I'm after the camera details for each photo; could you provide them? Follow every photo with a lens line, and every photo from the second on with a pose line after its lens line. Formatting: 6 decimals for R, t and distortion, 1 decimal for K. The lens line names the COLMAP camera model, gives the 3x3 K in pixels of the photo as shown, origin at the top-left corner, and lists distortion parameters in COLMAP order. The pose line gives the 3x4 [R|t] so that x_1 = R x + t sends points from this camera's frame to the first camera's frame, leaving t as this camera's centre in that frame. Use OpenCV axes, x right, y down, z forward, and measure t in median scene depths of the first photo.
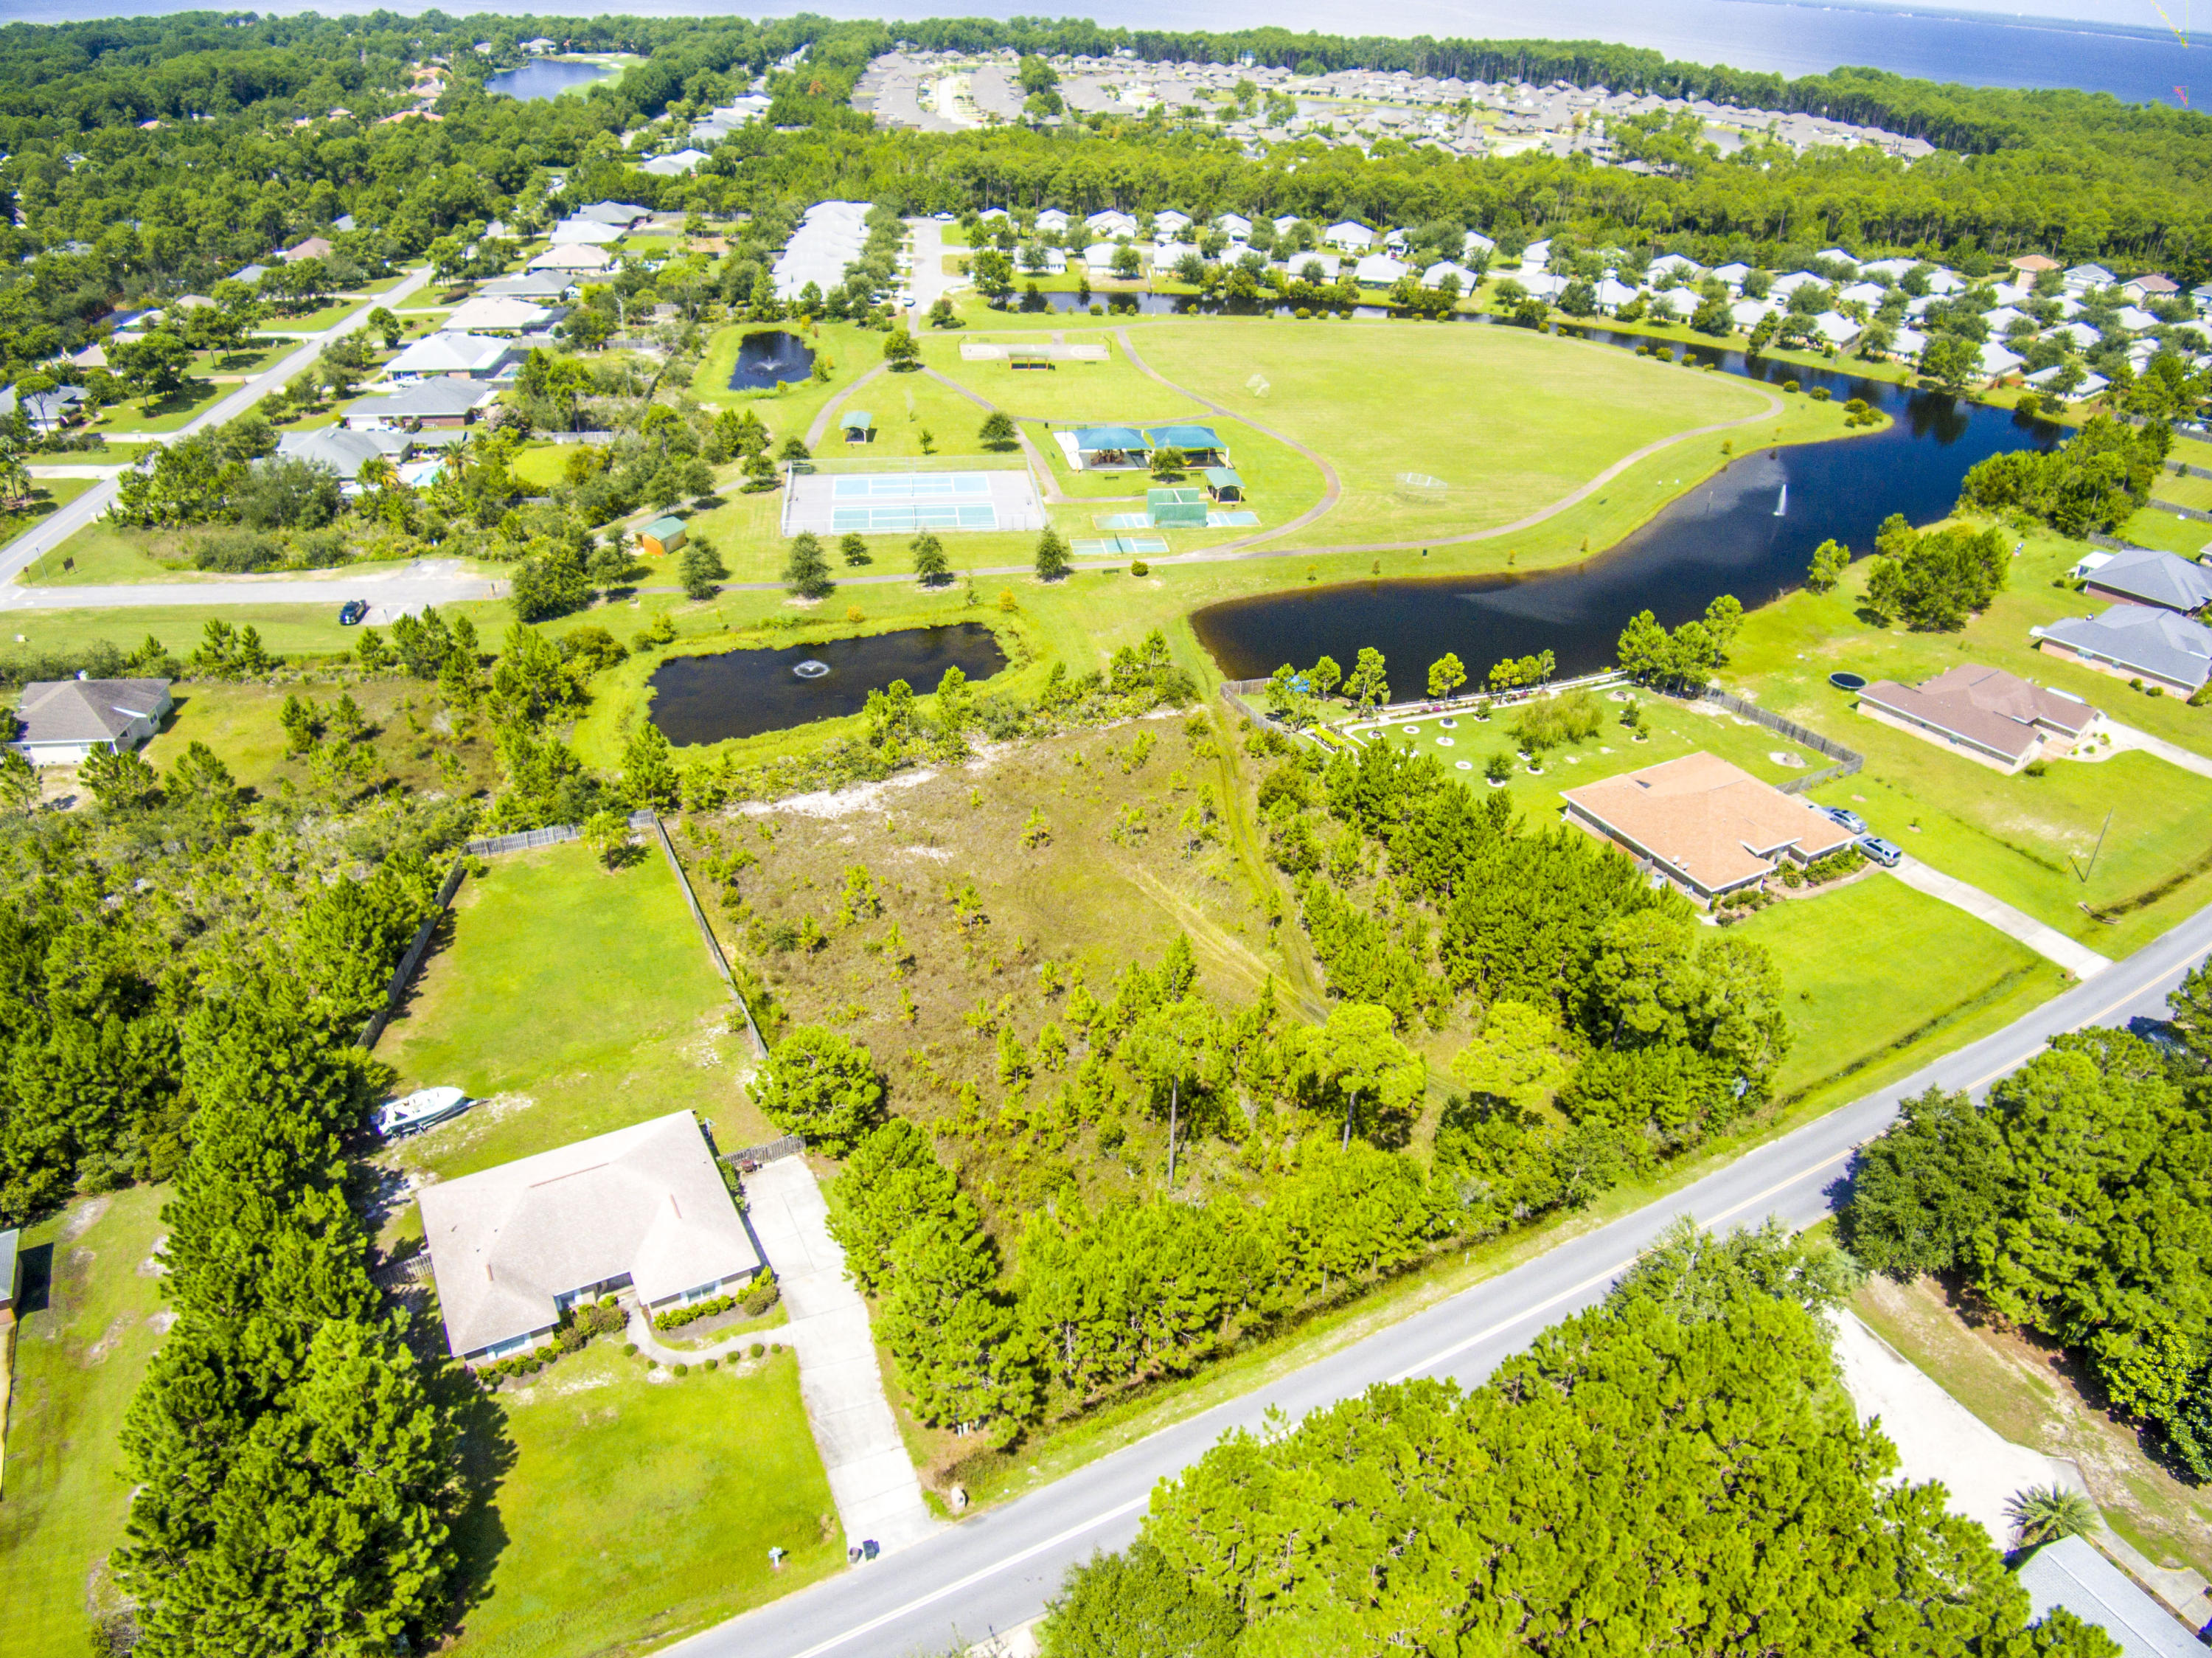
lens RADIAL K [[1510.9, 0, 1121.9], [0, 1510.9, 794.6], [0, 0, 1]] dist [-0.089793, 0.016300]
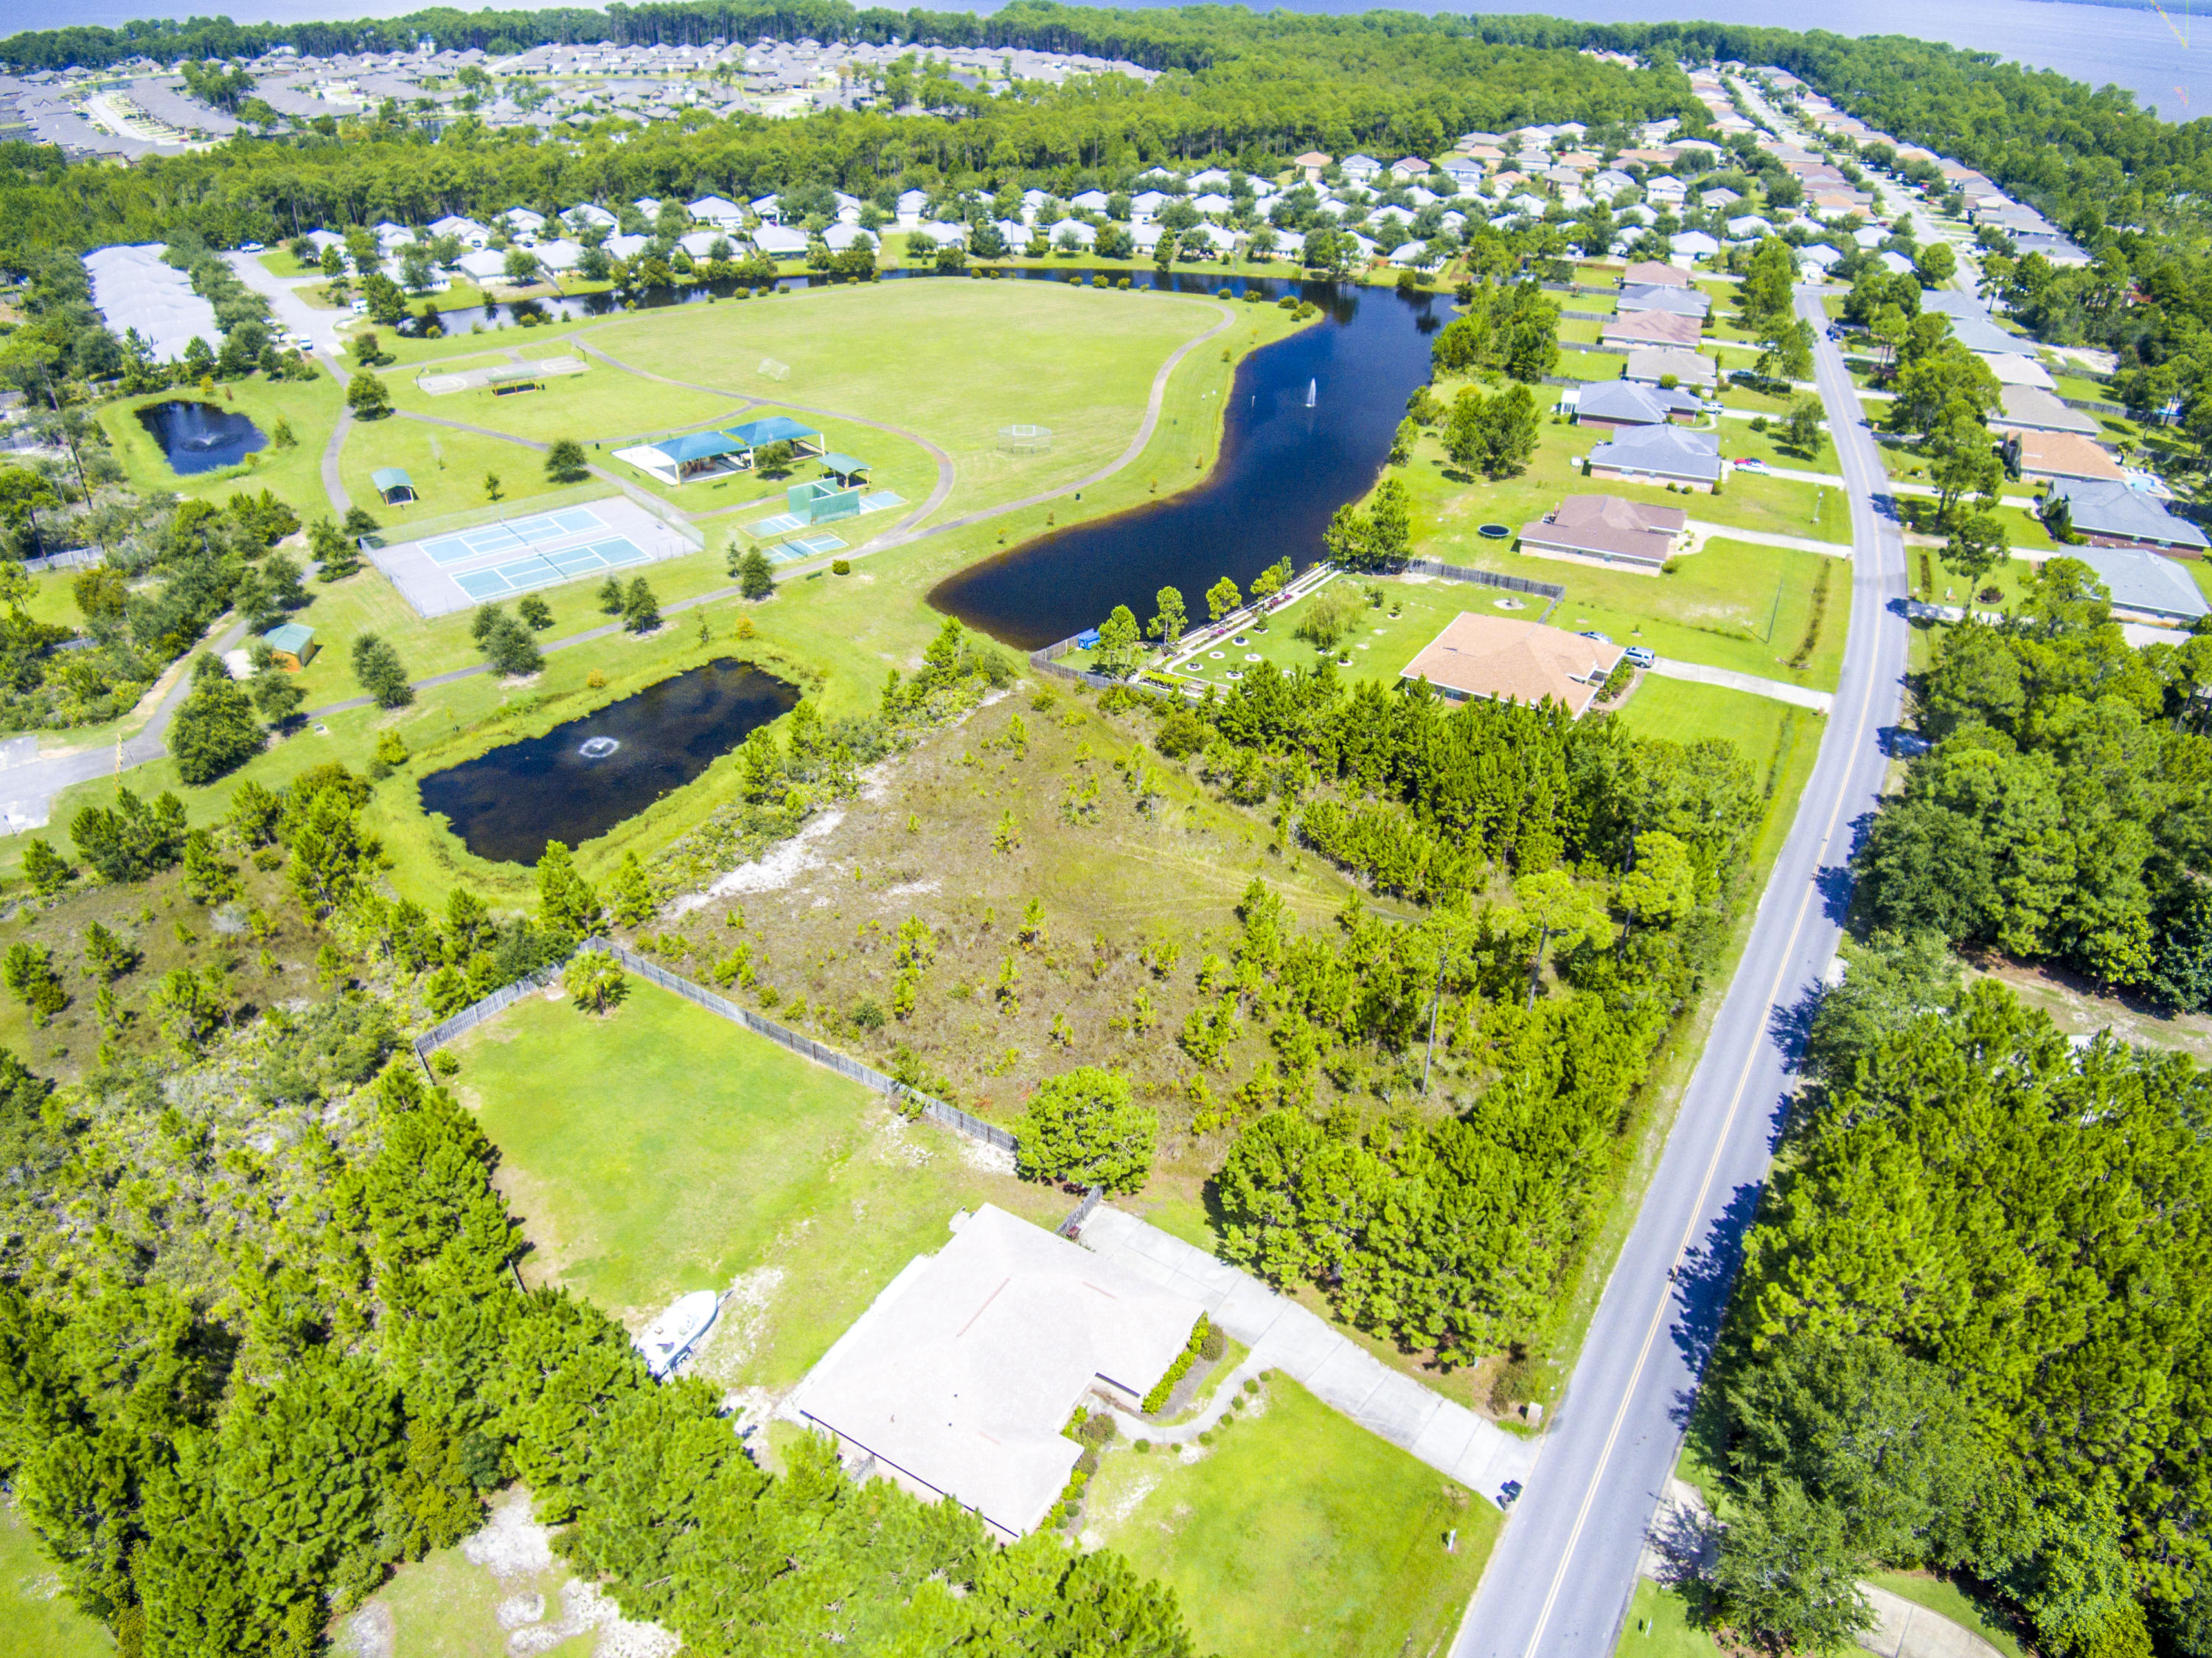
lens RADIAL K [[1510.9, 0, 1121.9], [0, 1510.9, 794.6], [0, 0, 1]] dist [-0.089793, 0.016300]
pose [[0.864234, -0.266188, 0.426900, -0.230289], [0.256249, 0.963144, 0.081794, -0.035290], [-0.432939, 0.038703, 0.900592, 0.055272]]
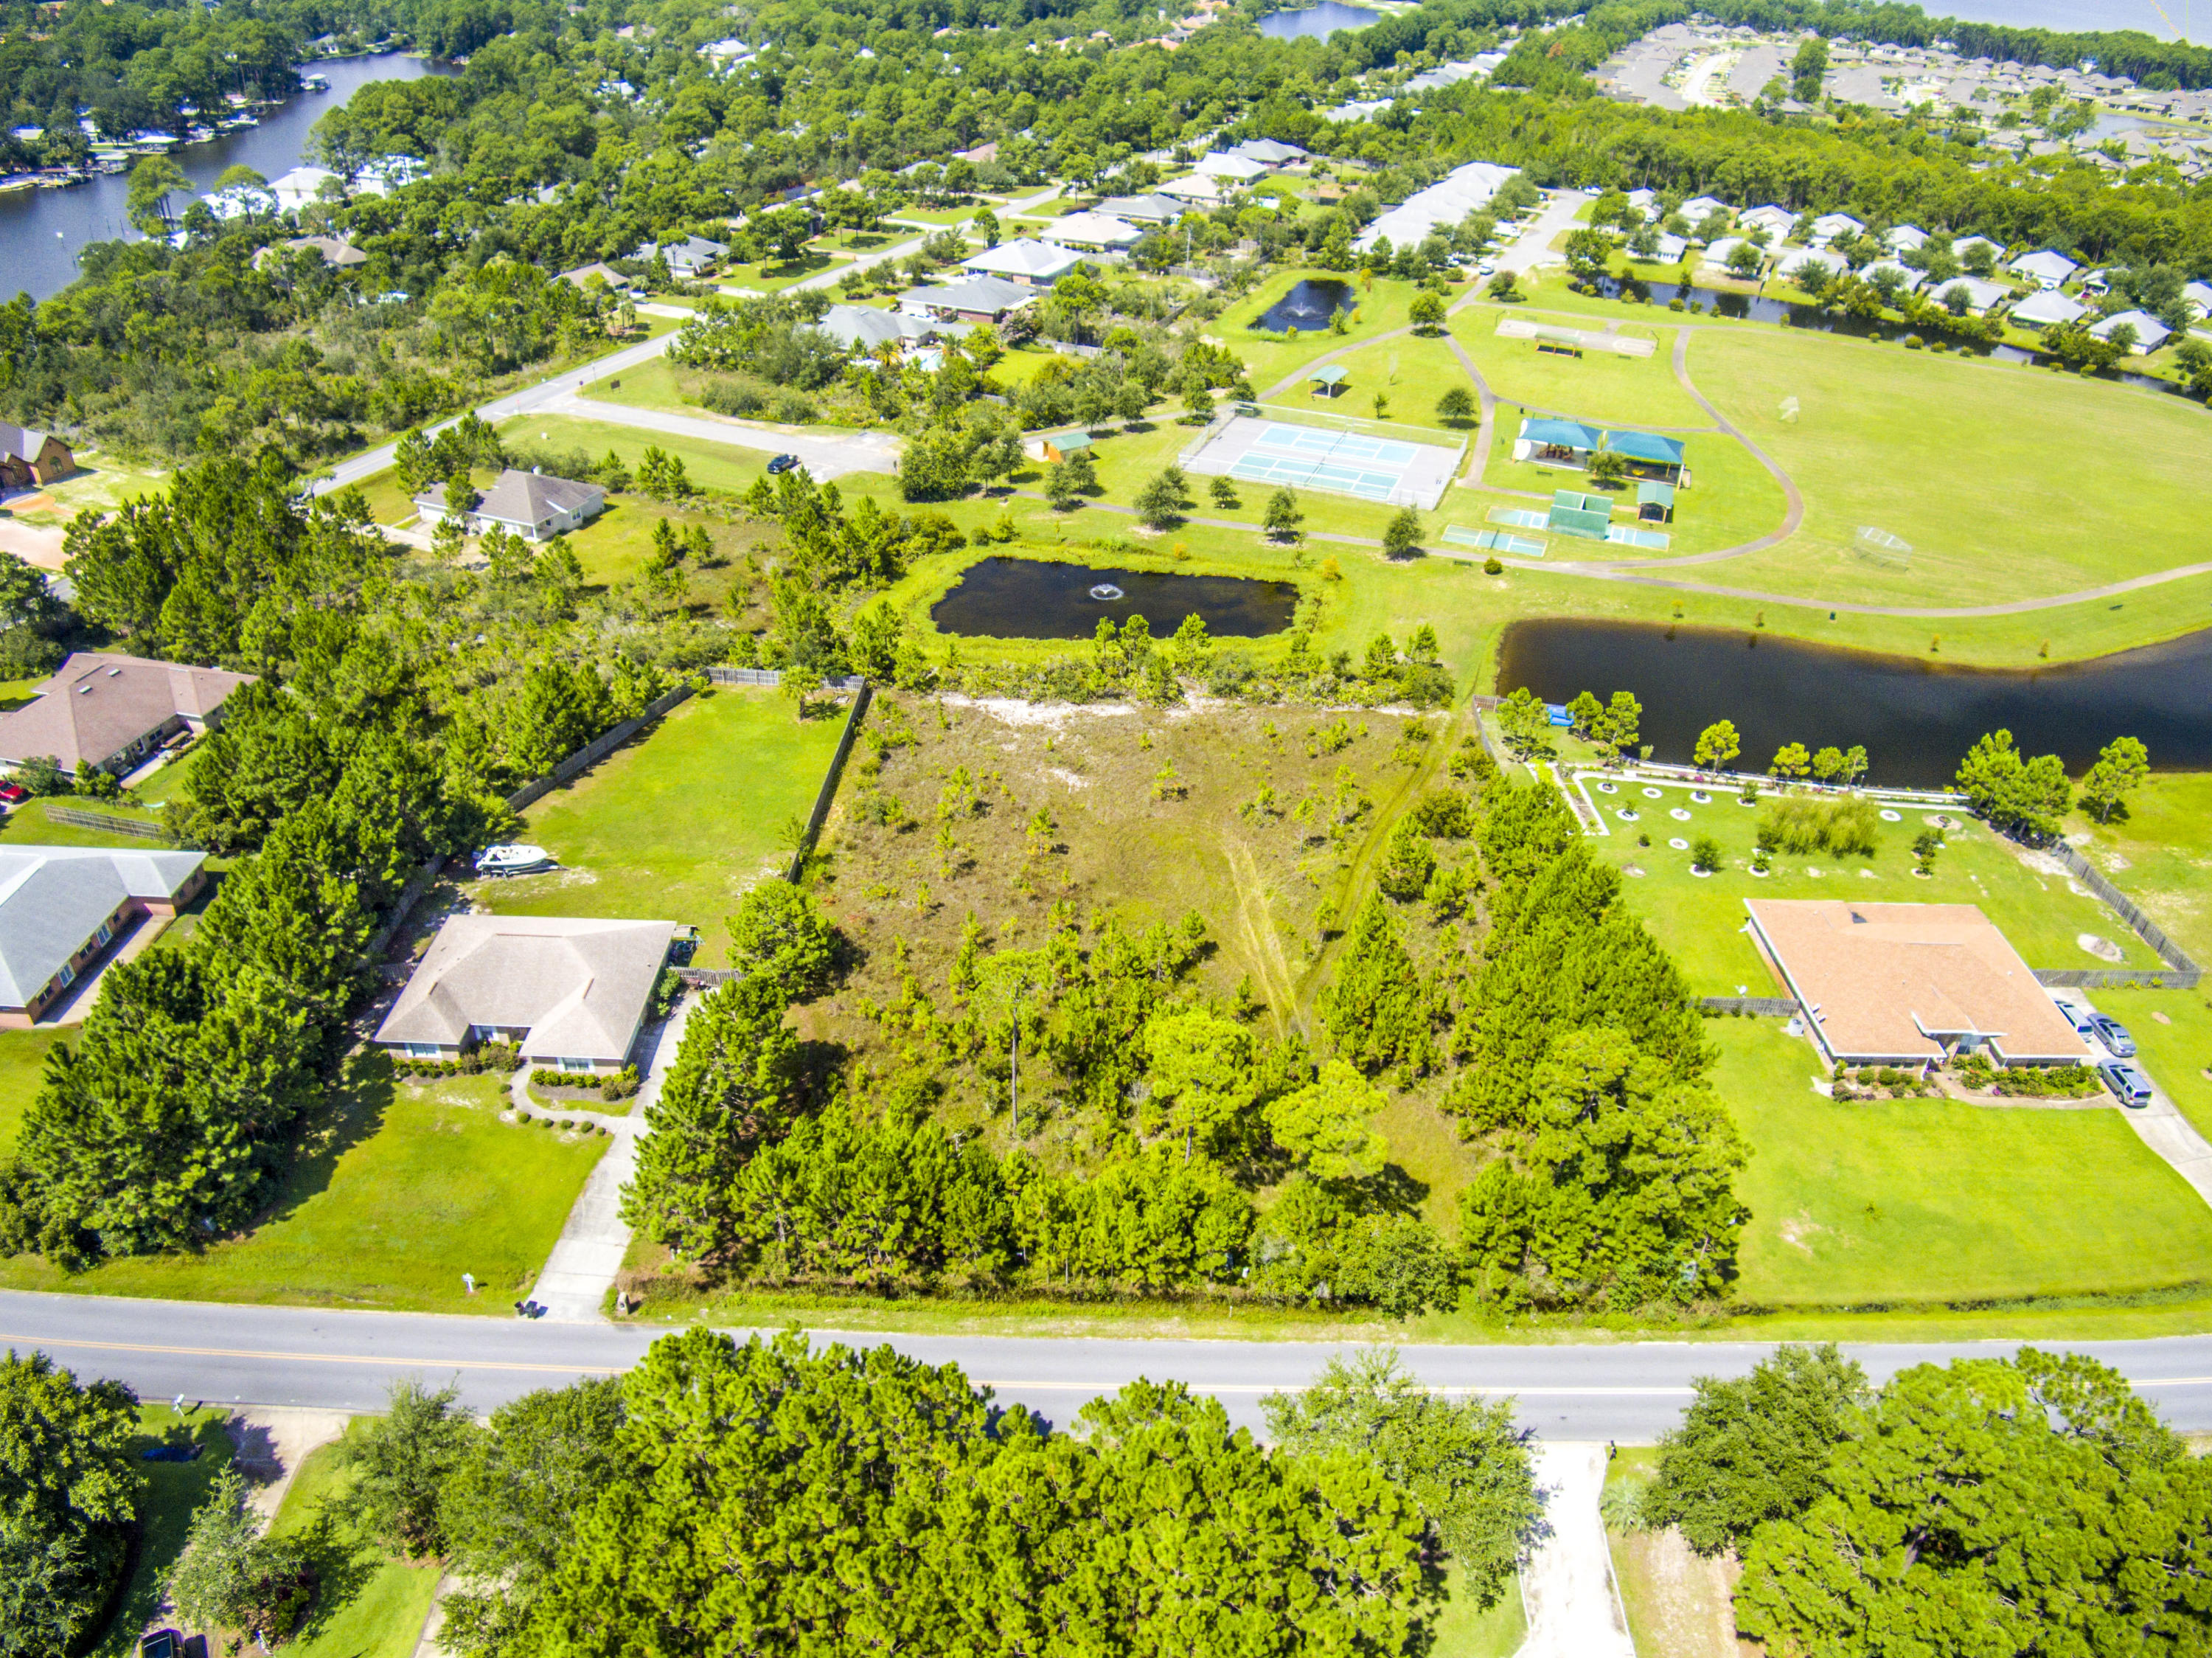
lens RADIAL K [[1510.9, 0, 1121.9], [0, 1510.9, 794.6], [0, 0, 1]] dist [-0.089793, 0.016300]
pose [[0.874850, 0.255480, -0.411544, 0.189670], [-0.245982, 0.966218, 0.076910, -0.022220], [0.417290, 0.033947, 0.908139, 0.046291]]
